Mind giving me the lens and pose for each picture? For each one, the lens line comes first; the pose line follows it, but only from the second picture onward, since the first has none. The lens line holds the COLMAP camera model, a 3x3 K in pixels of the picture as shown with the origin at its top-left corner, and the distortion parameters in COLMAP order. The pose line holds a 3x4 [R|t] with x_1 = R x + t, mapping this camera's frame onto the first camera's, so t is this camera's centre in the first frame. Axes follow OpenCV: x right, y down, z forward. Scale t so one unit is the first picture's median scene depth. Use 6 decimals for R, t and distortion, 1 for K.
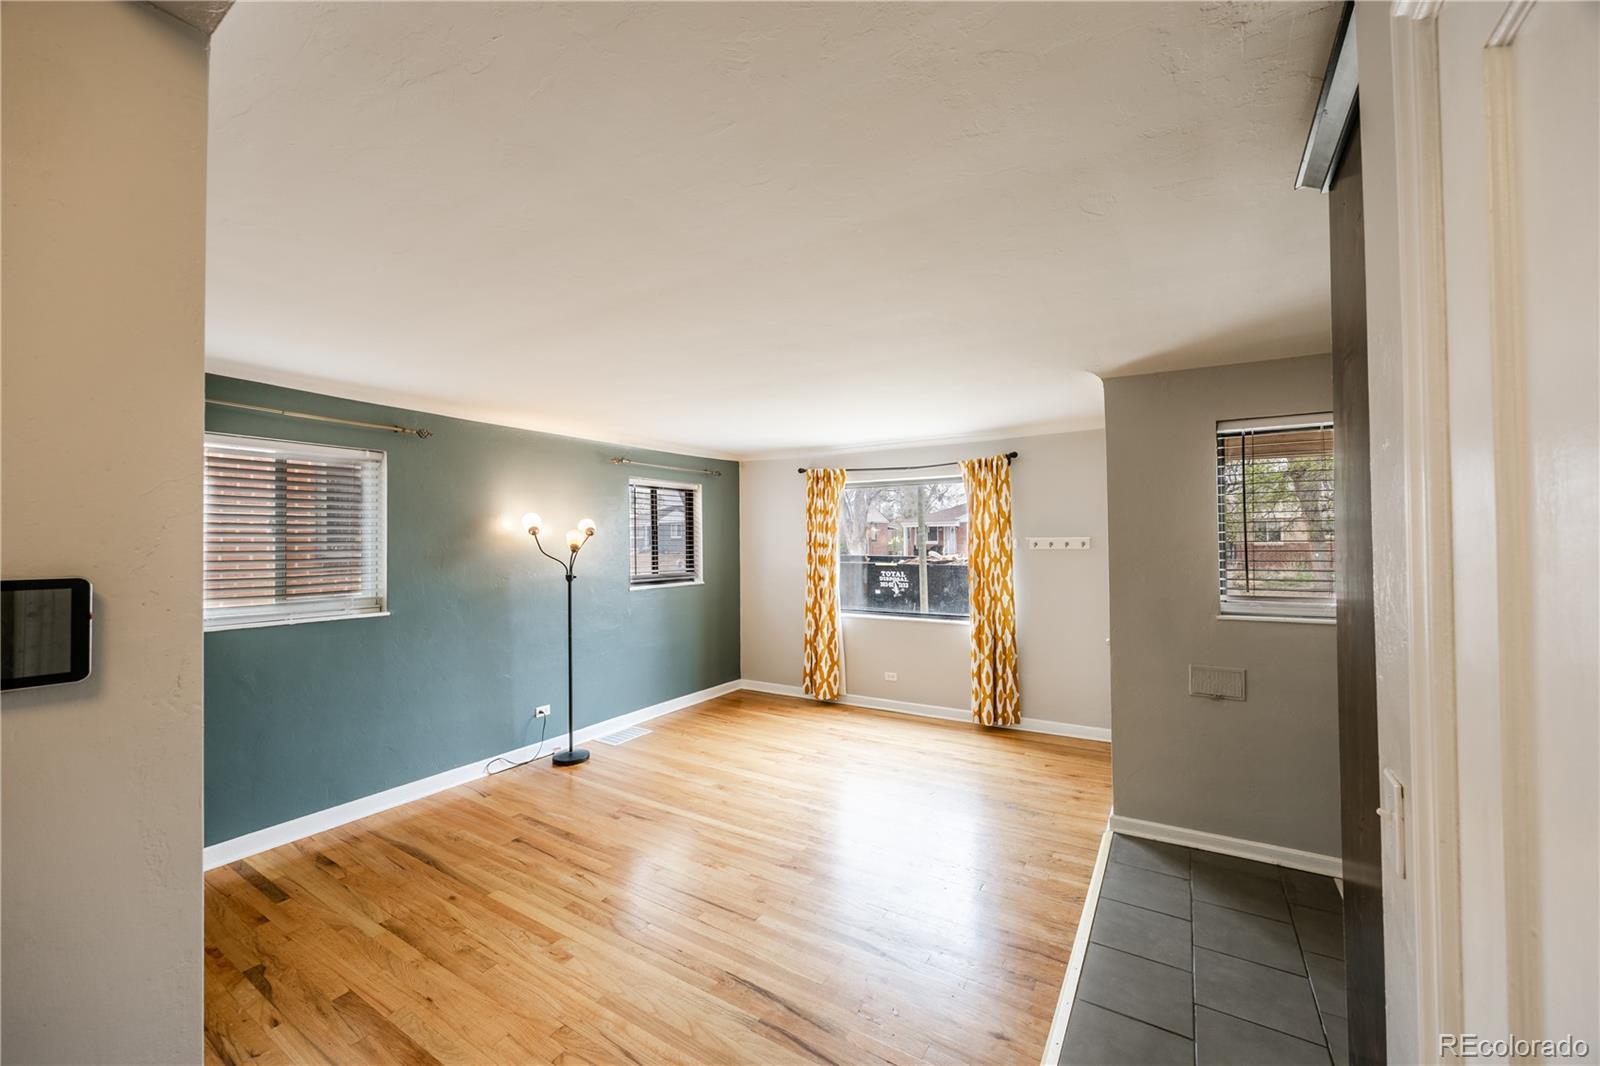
lens RADIAL K [[614.3, 0, 800.0], [0, 614.3, 533.0], [0, 0, 1]] dist [-0.000563, 0.000015]
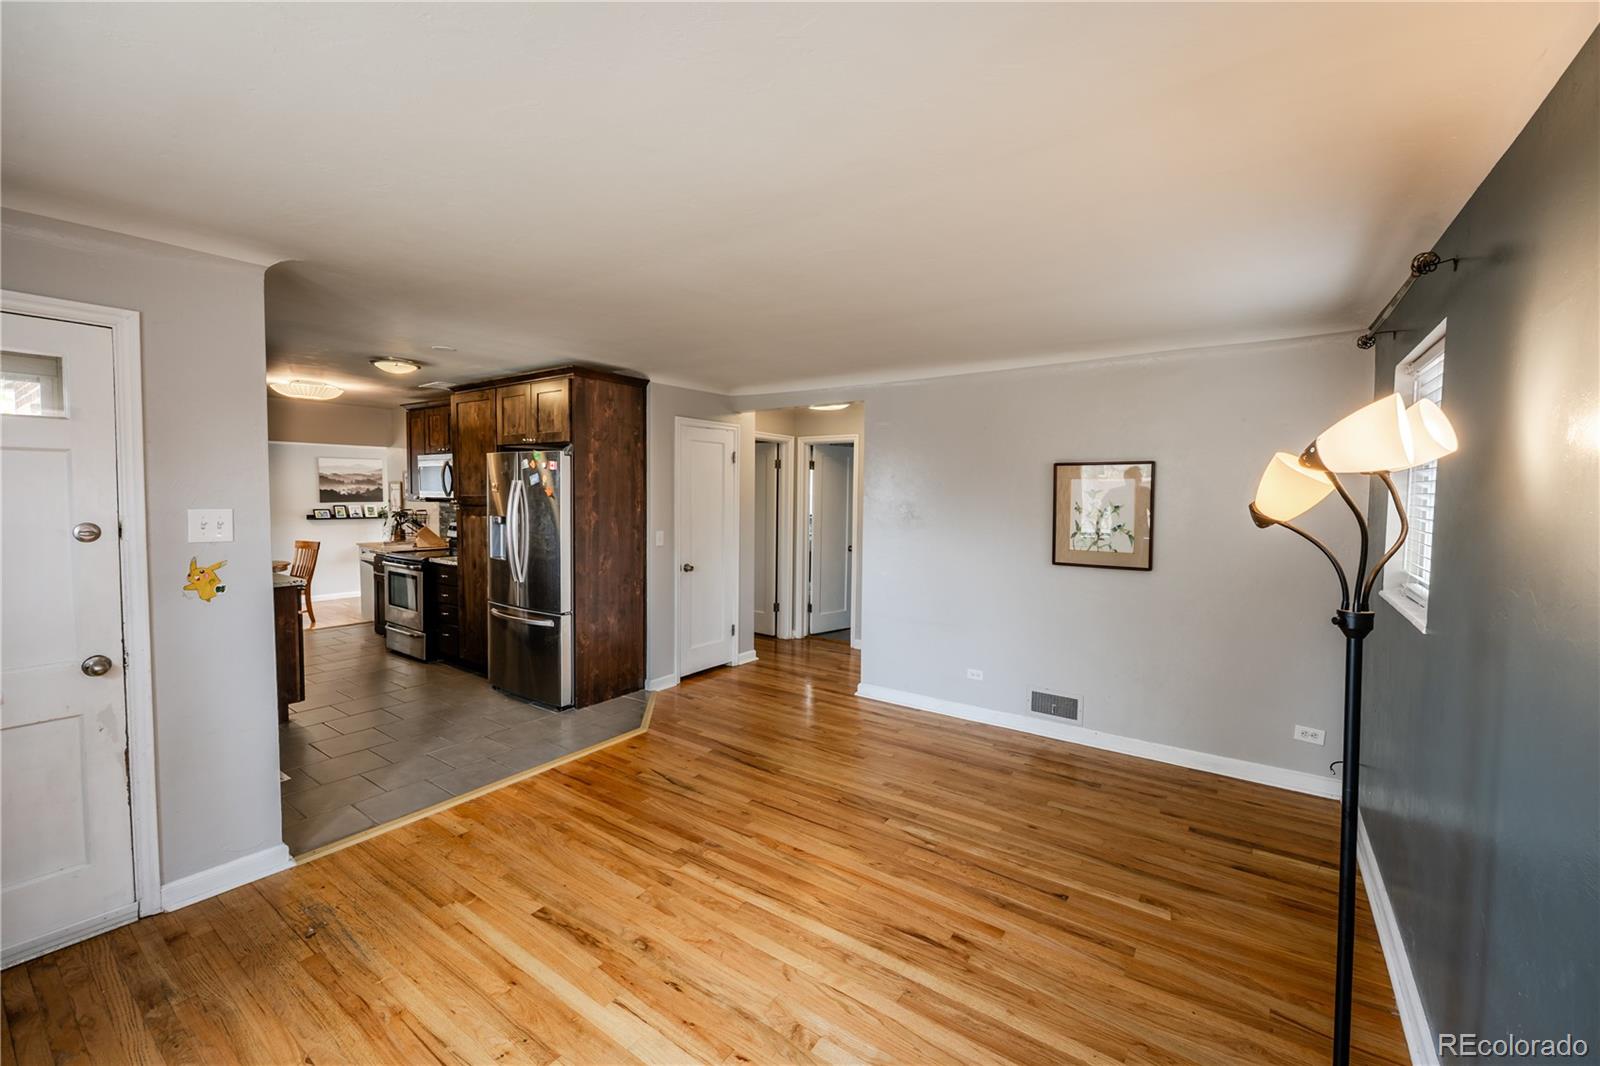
lens RADIAL K [[645.2, 0, 803.6], [0, 645.2, 522.9], [0, 0, 1]] dist [-0.002858, -0.000072]
pose [[-0.998868, -0.002555, 0.047502, -0.170563], [-0.001005, 0.999467, 0.032623, 0.023124], [-0.047560, 0.032539, -0.998338, 1.638097]]
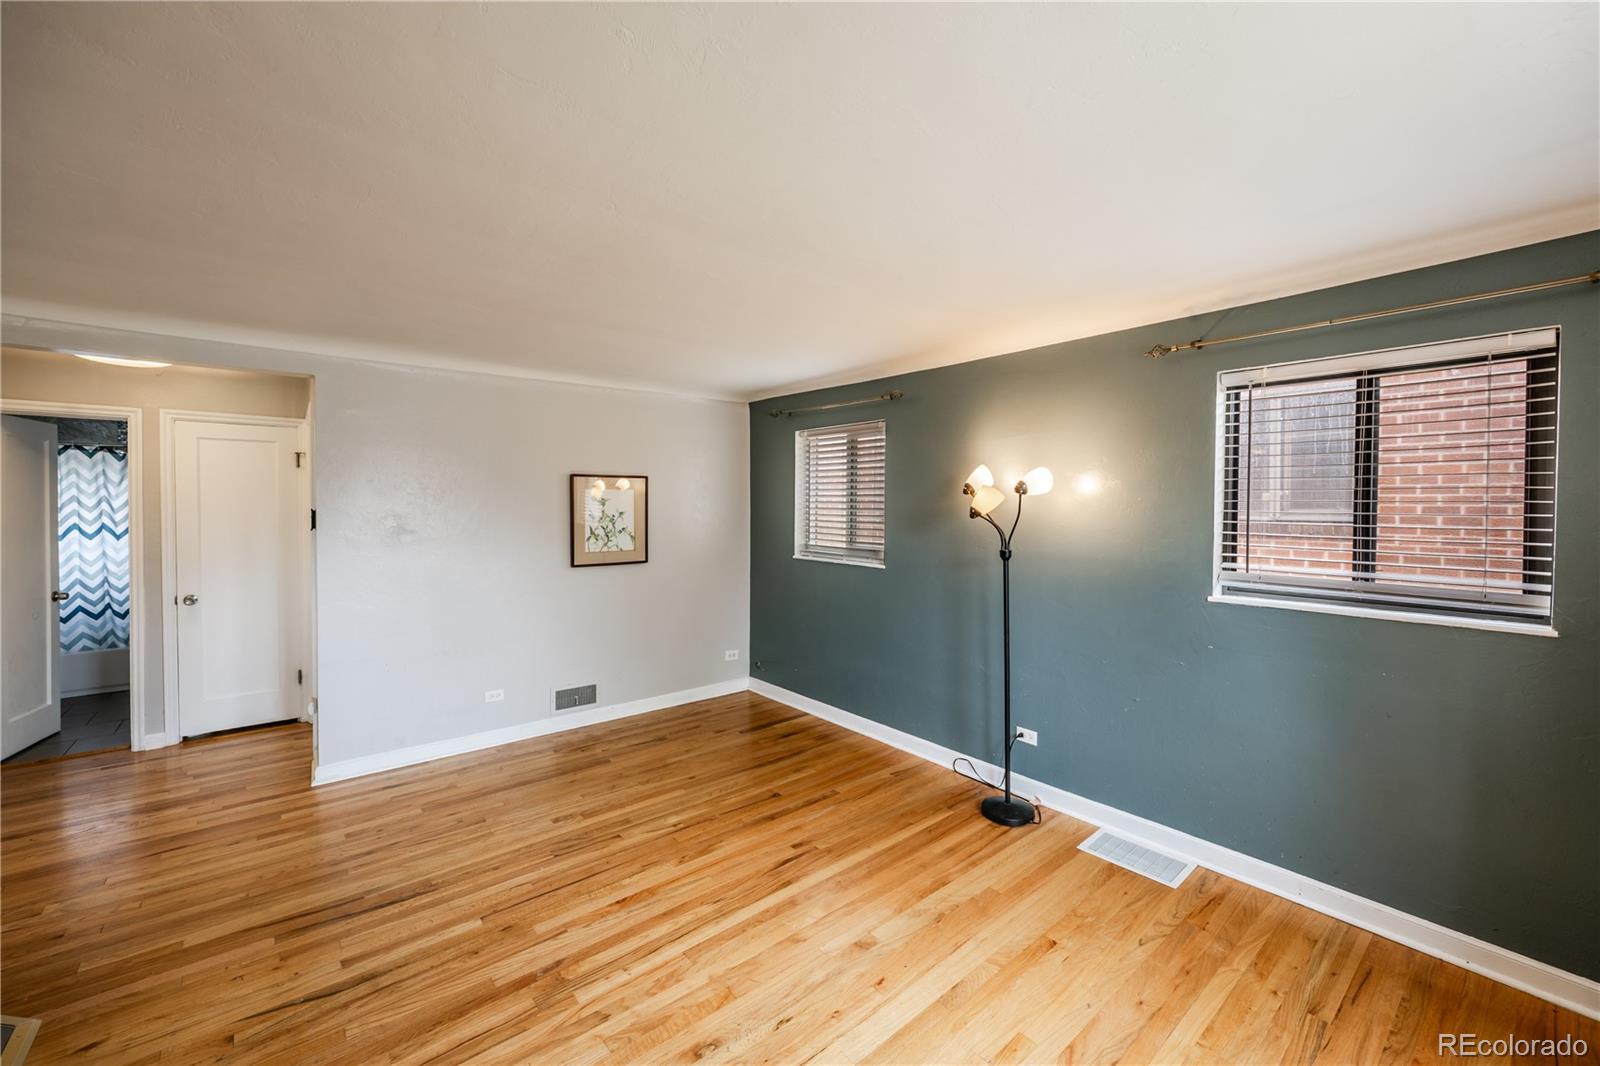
lens RADIAL K [[632.9, 0, 799.6], [0, 632.9, 517.9], [0, 0, 1]] dist [-0.001743, -0.000036]
pose [[-0.311485, 0.029976, -0.949778, 0.473111], [0.013483, 0.999541, 0.027125, 0.011056], [0.950155, -0.004356, -0.311746, 1.261635]]
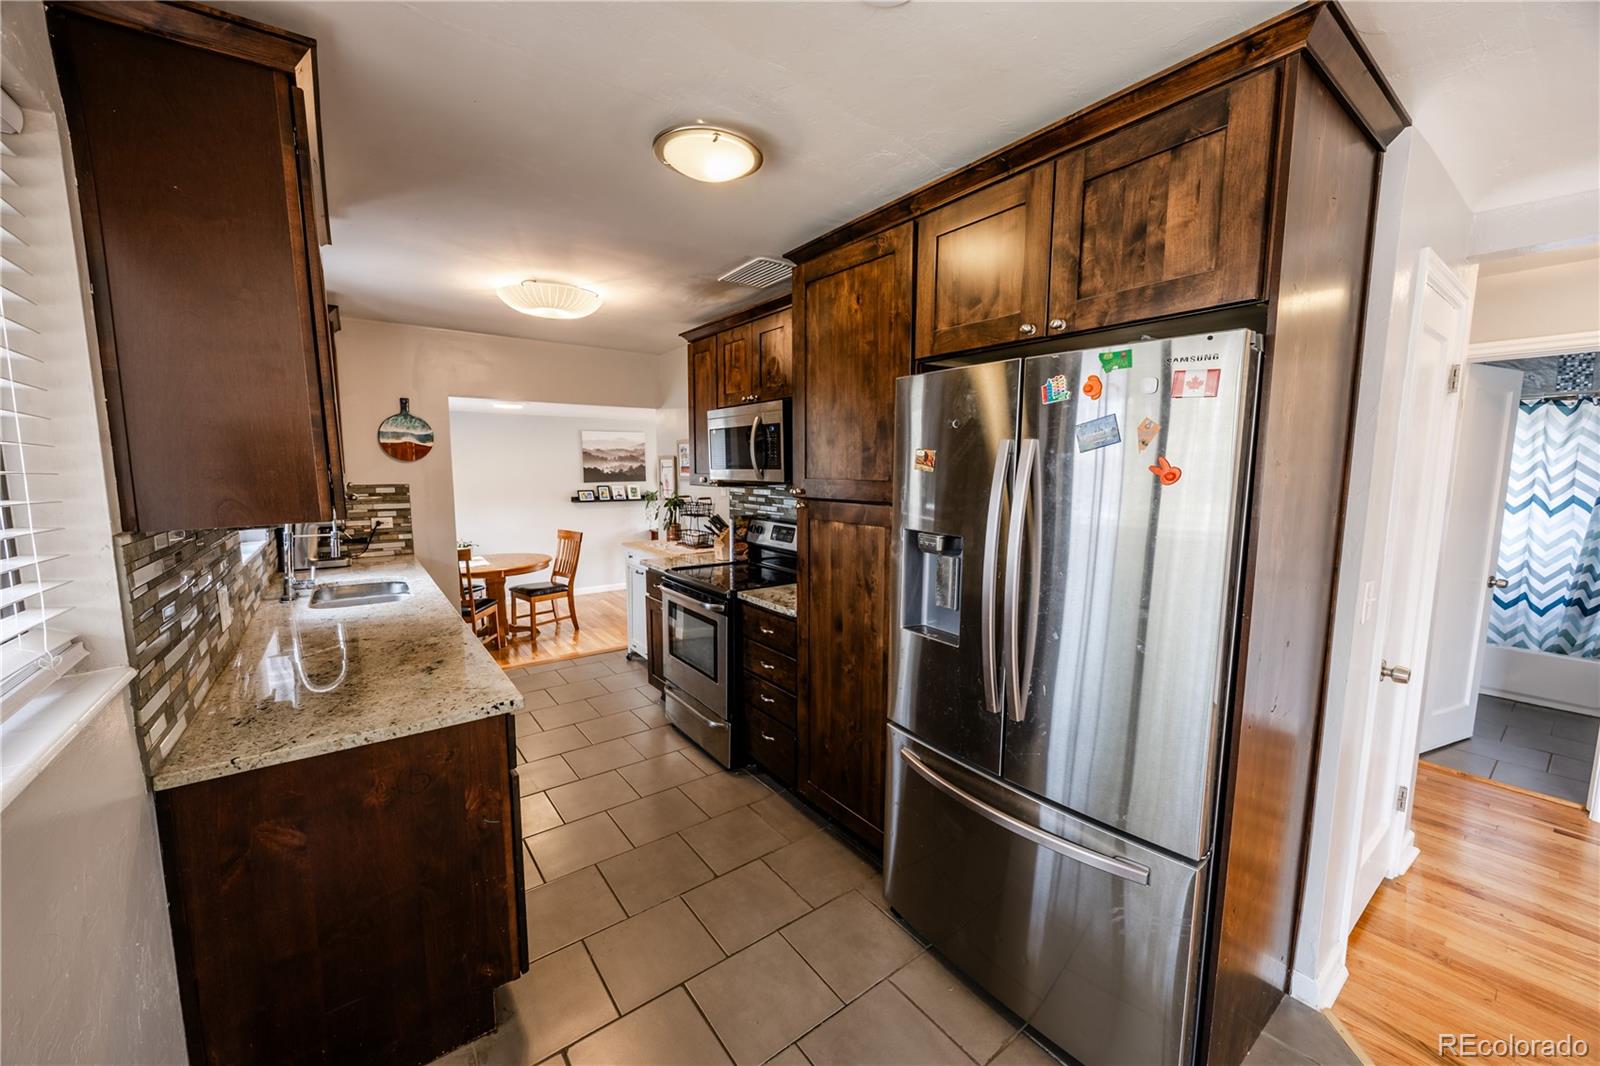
lens RADIAL K [[614.3, 0, 800.0], [0, 614.3, 533.0], [0, 0, 1]] dist [-0.000563, 0.000015]
pose [[-0.933739, -0.031566, 0.356559, 0.456014], [0.001348, 0.995787, 0.091688, 0.005841], [-0.357951, 0.086093, -0.929763, 0.834151]]
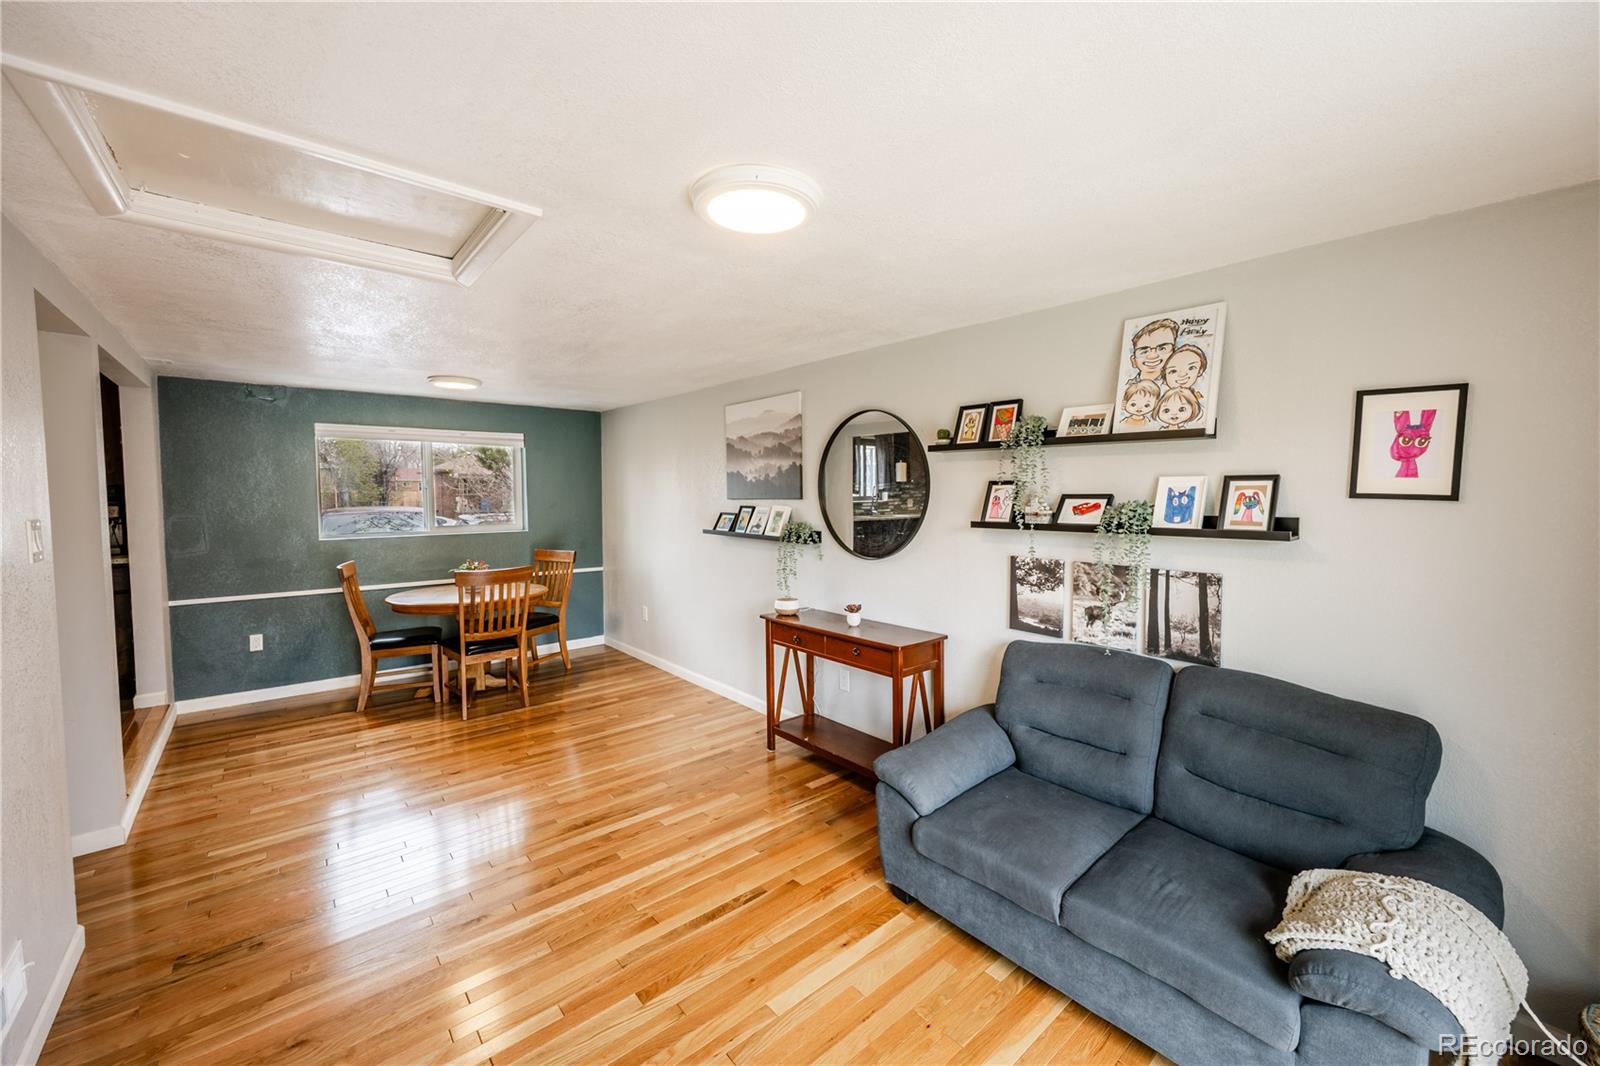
lens RADIAL K [[625.6, 0, 822.6], [0, 625.6, 522.4], [0, 0, 1]] dist [-0.001175, -0.000057]
pose [[0.282213, -0.042077, 0.958429, 0.848750], [-0.014405, 0.998739, 0.048088, 0.011118], [-0.959244, -0.027377, 0.281251, -1.614040]]
